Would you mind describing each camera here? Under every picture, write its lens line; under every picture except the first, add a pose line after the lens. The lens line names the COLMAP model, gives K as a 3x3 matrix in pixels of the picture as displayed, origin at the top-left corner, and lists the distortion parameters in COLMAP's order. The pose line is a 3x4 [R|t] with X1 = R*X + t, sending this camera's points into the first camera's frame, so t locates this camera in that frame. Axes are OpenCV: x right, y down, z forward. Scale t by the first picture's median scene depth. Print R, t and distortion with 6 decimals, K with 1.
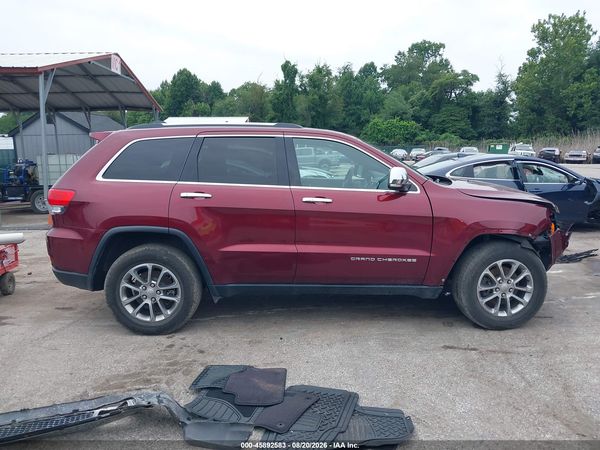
lens RADIAL K [[484.3, 0, 301.6], [0, 484.3, 203.4], [0, 0, 1]] dist [-0.006905, -0.004786]
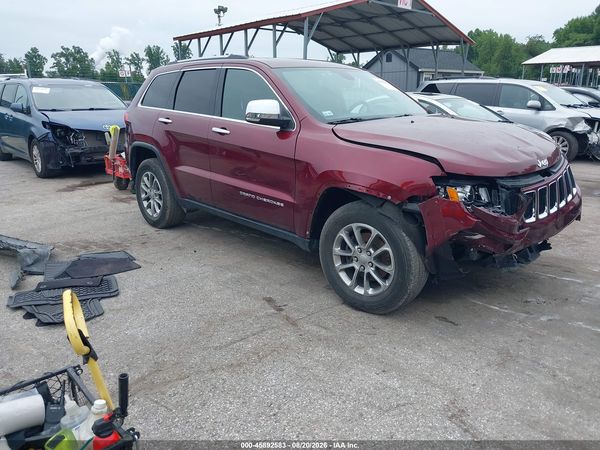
lens RADIAL K [[480.1, 0, 304.4], [0, 480.1, 222.0], [0, 0, 1]] dist [-0.000455, -0.005214]
pose [[0.676204, 0.194360, -0.710614, 0.907189], [-0.077348, 0.977971, 0.193882, -0.029059], [0.732643, -0.076139, 0.676341, 0.411960]]
